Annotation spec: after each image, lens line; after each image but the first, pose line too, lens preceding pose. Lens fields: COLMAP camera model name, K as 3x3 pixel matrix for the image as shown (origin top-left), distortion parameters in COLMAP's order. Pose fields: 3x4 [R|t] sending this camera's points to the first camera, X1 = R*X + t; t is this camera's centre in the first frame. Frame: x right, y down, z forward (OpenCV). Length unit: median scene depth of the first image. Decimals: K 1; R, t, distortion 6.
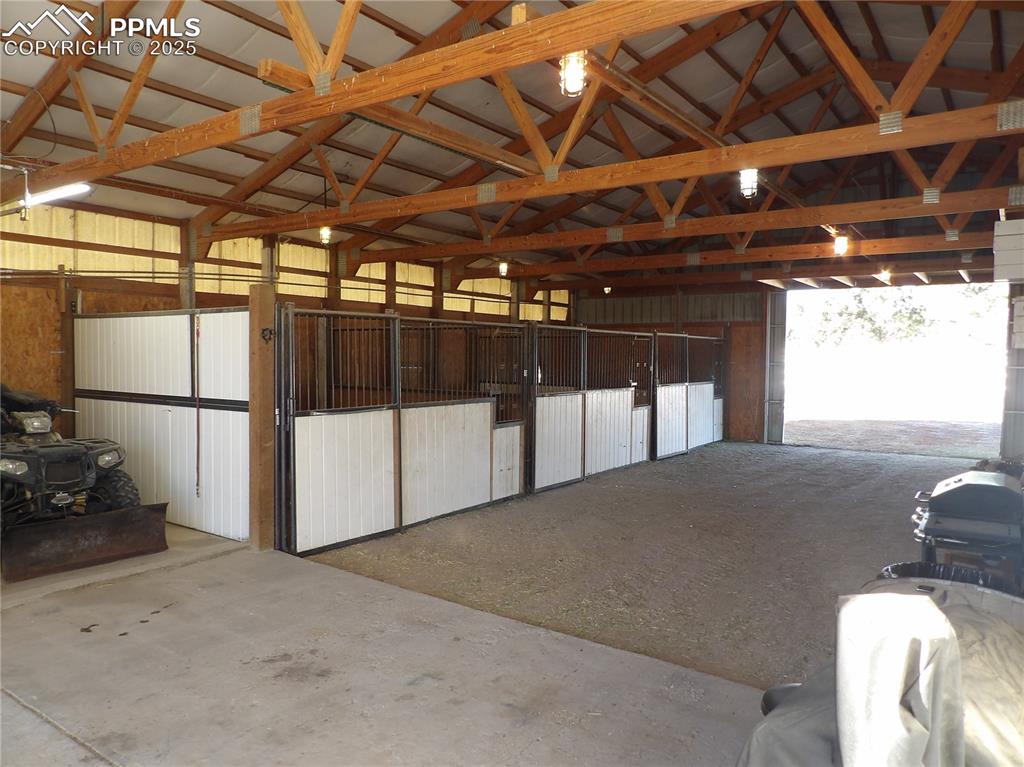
lens RADIAL K [[736.3, 0, 508.5], [0, 736.3, 385.0], [0, 0, 1]] dist [-0.040623, 0.049579]
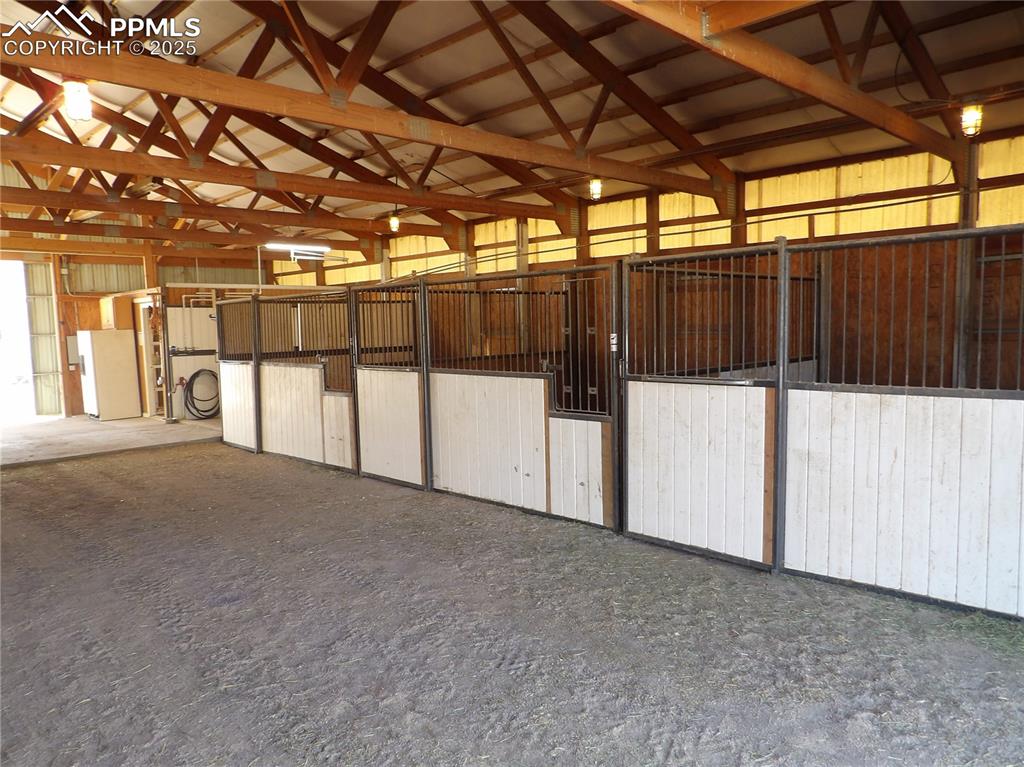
lens RADIAL K [[766.4, 0, 509.7], [0, 766.4, 327.0], [0, 0, 1]] dist [0.068723, -0.000471]
pose [[-0.185847, 0.001677, -0.982577, 0.693535], [-0.015520, 0.999869, 0.004642, -0.030625], [0.982456, 0.016113, -0.185797, 1.018091]]
